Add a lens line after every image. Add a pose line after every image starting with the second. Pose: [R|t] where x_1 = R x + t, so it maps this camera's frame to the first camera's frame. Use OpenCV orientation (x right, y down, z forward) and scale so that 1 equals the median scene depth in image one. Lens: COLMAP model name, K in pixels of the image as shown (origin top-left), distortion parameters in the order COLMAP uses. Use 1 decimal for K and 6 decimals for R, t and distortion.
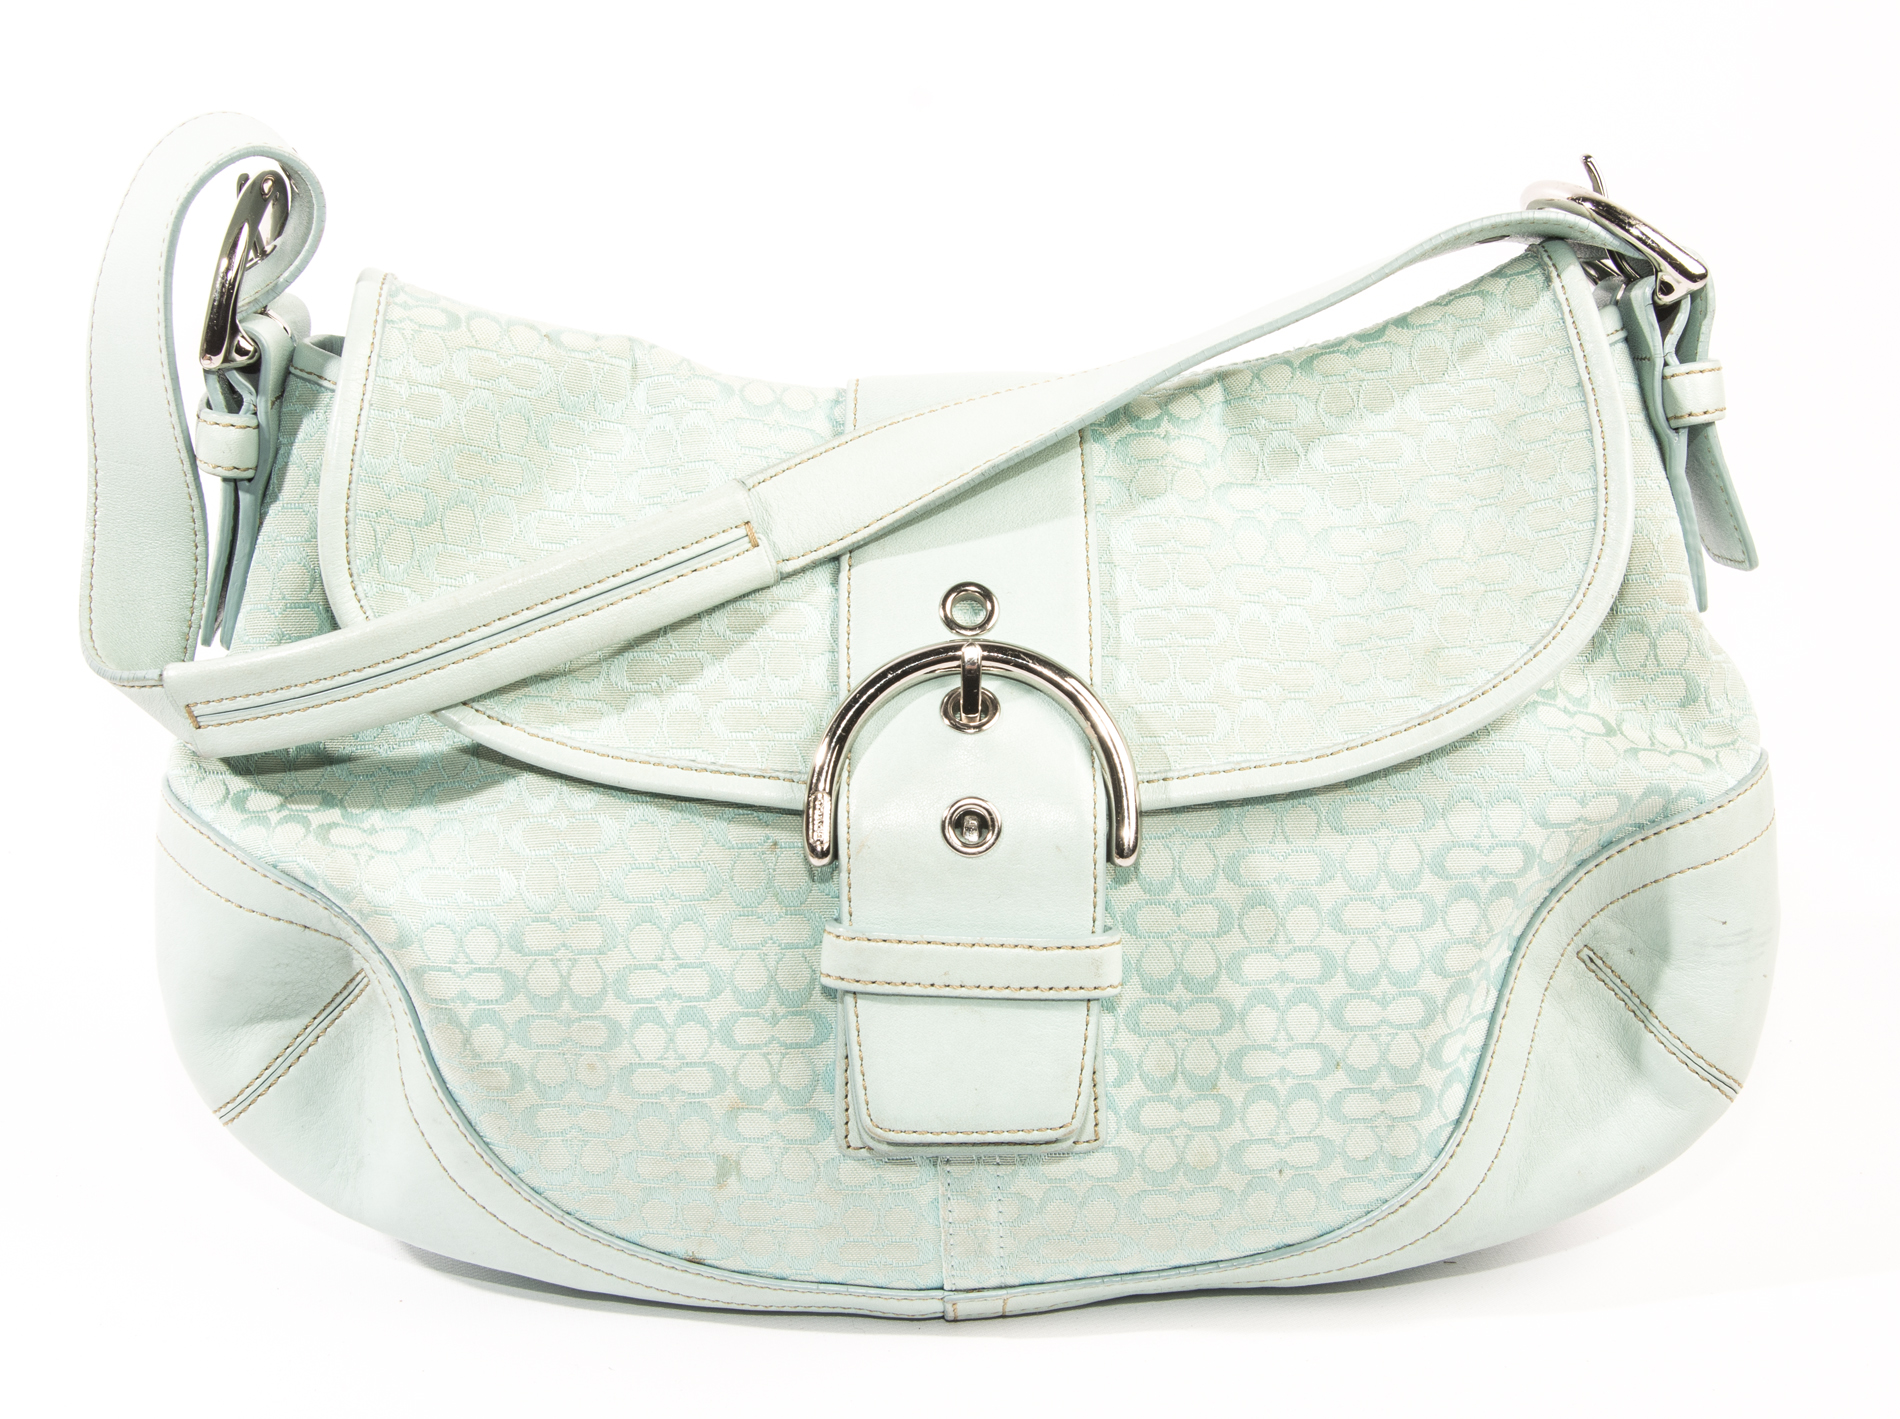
lens RADIAL K [[3356.7, 0, 950.0], [0, 3356.7, 709.5], [0, 0, 1]] dist [0.026935, -0.110922]
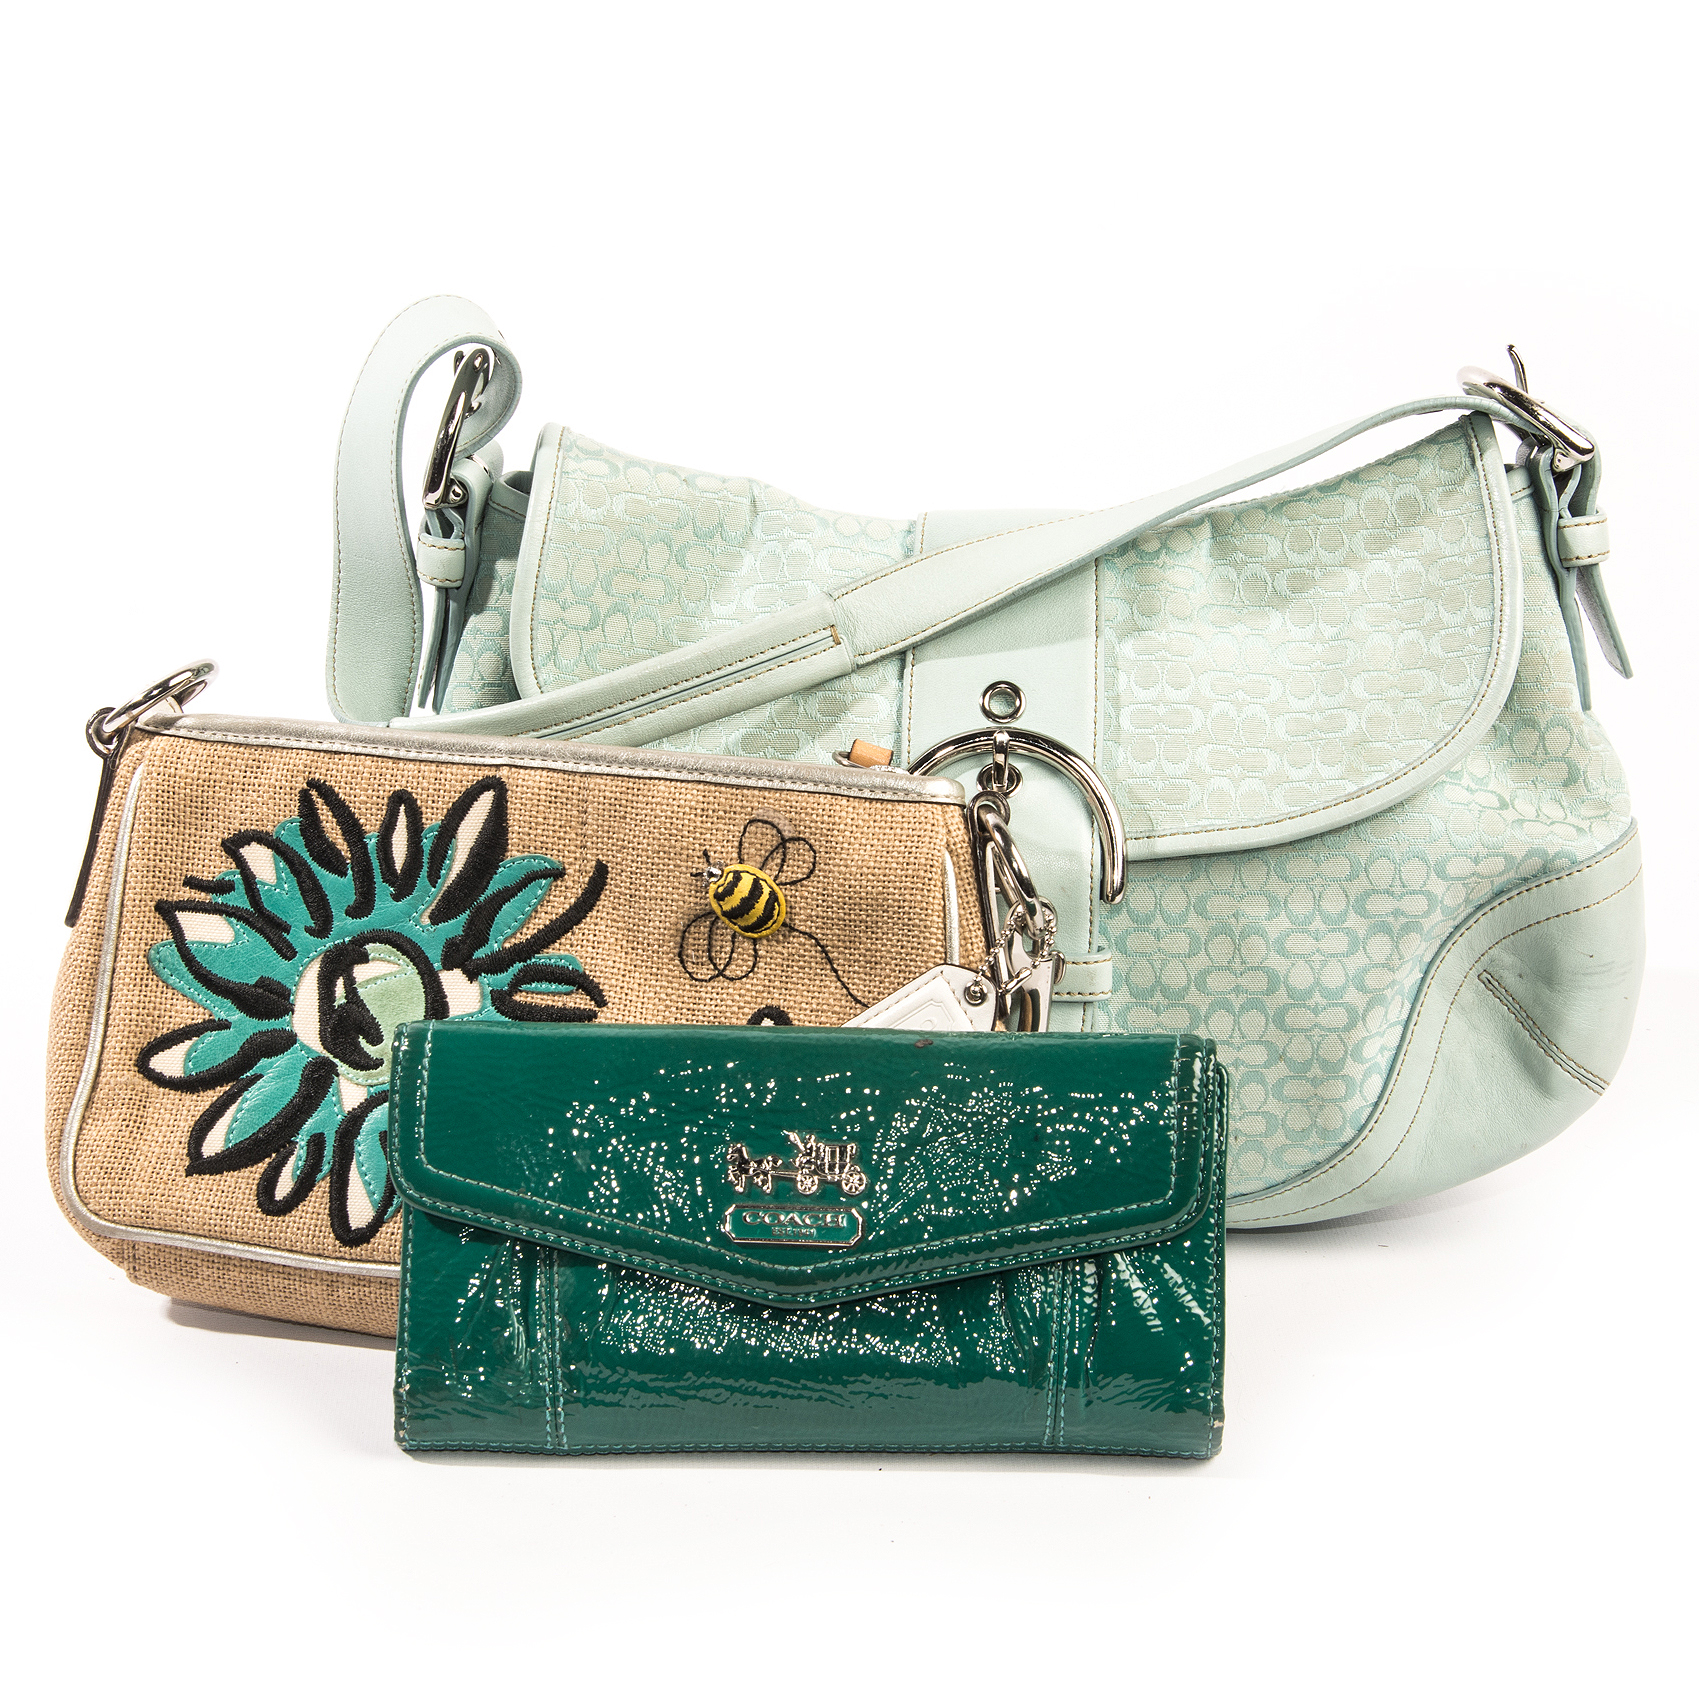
lens RADIAL K [[3637.0, 0, 849.5], [0, 3637.0, 849.5], [0, 0, 1]] dist [0.079002, 0.365675]
pose [[0.996855, 0.026986, -0.074512, 0.052565], [-0.022149, 0.997640, 0.064985, -0.062405], [0.076089, -0.063130, 0.995101, -0.409278]]
